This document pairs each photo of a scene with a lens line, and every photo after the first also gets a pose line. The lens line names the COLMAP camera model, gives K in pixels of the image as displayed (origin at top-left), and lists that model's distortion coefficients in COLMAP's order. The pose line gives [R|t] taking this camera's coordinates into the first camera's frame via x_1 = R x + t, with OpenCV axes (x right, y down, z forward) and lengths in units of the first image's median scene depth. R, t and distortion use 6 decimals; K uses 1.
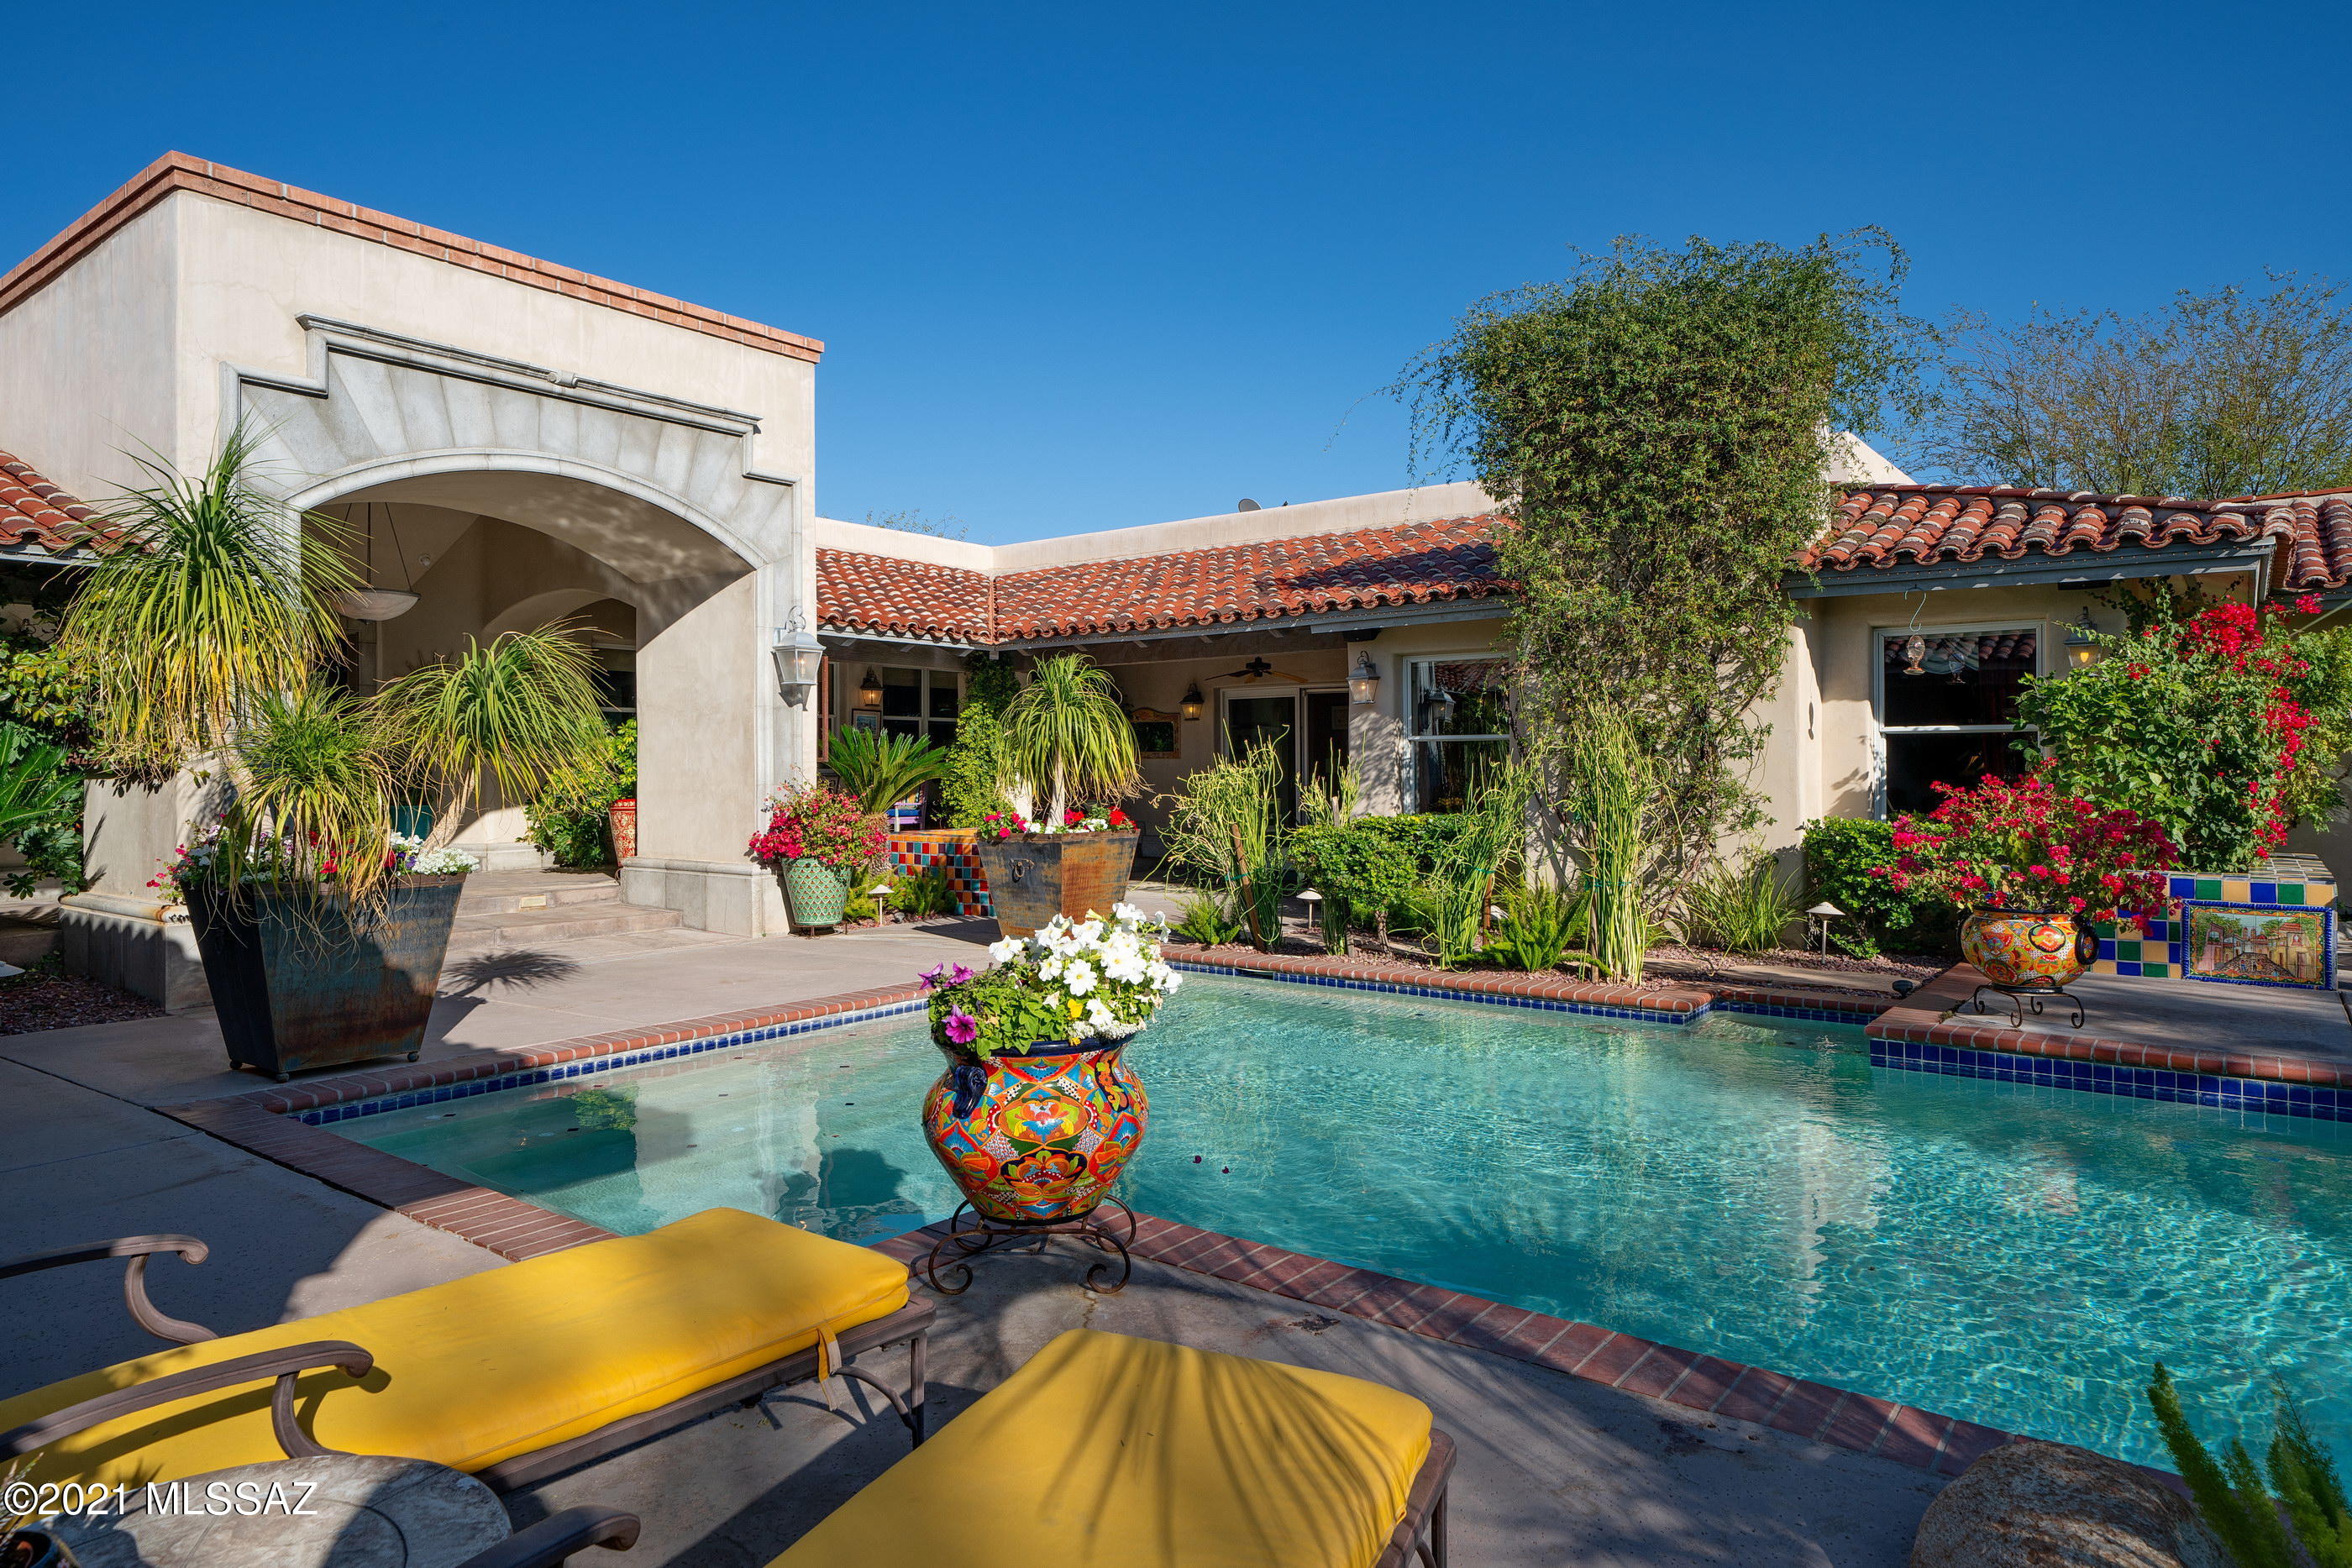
lens RADIAL K [[1351.1, 0, 1175.5], [0, 1351.1, 765.8], [0, 0, 1]] dist [-0.006274, -0.001050]
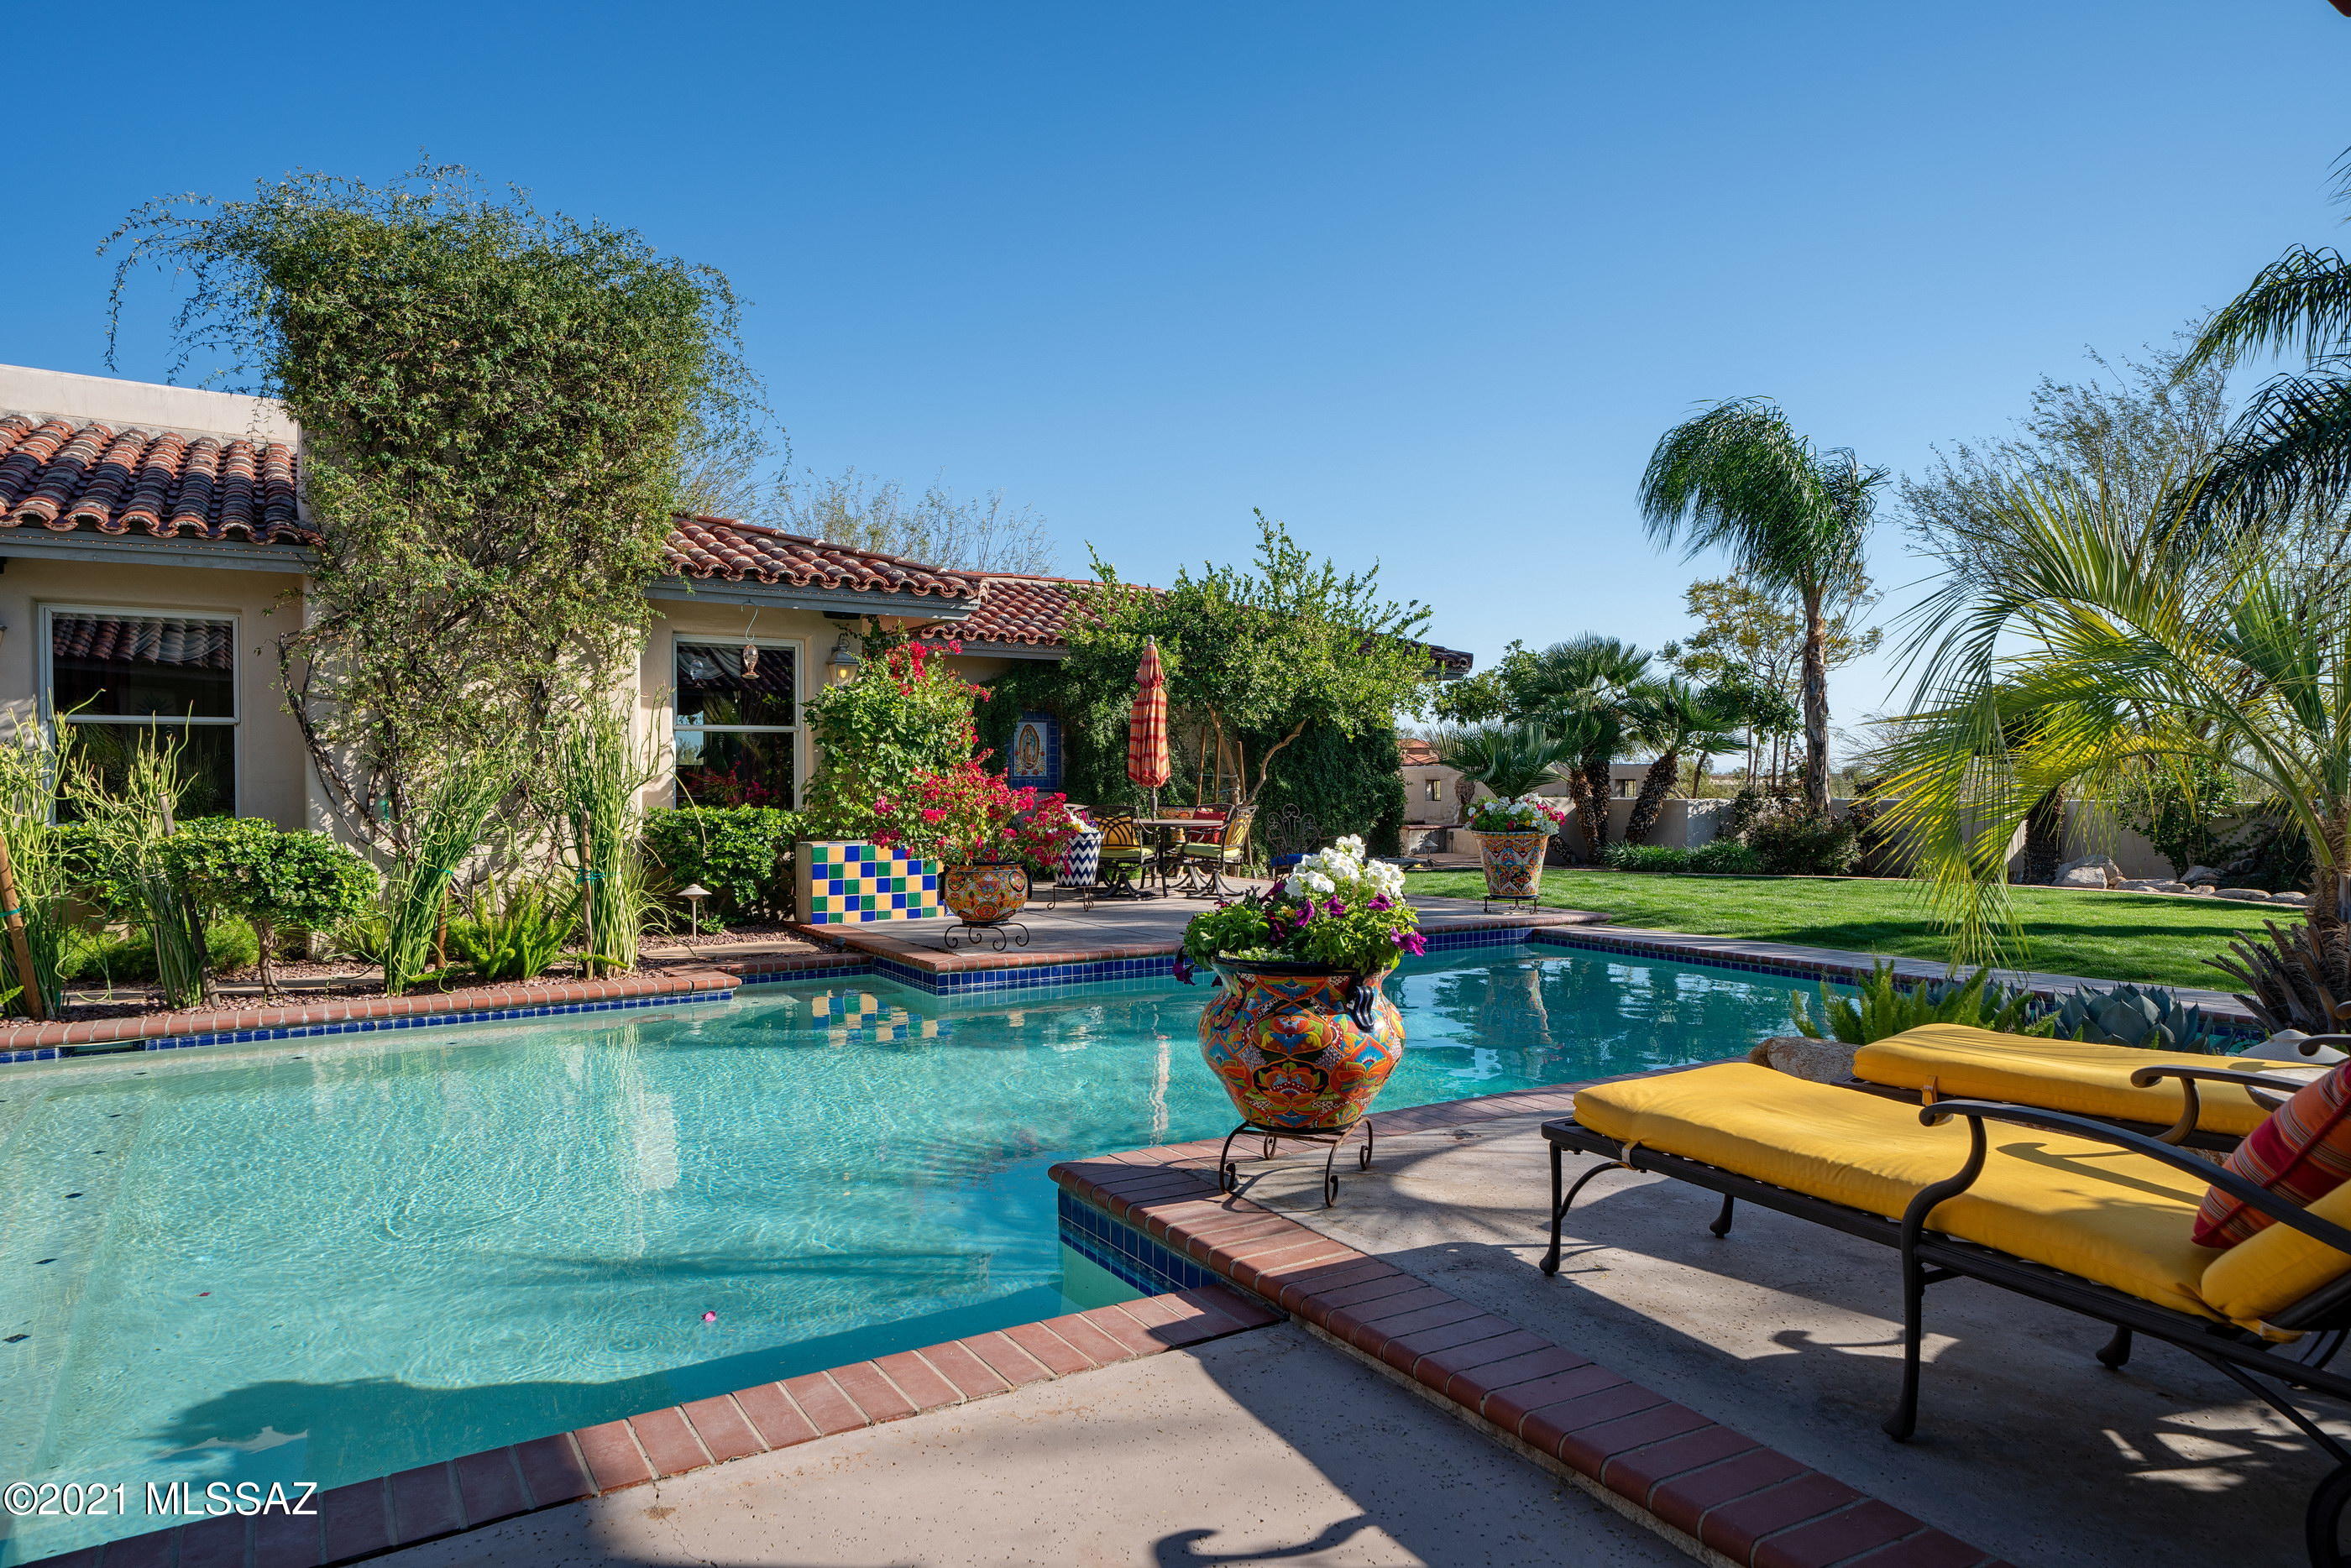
lens RADIAL K [[1470.2, 0, 1179.7], [0, 1470.2, 789.8], [0, 0, 1]] dist [0.002613, 0.000020]
pose [[0.347336, -0.006345, 0.937719, -0.516348], [-0.002512, 0.999967, 0.007697, 0.016276], [-0.937738, -0.005029, 0.347308, 0.242332]]
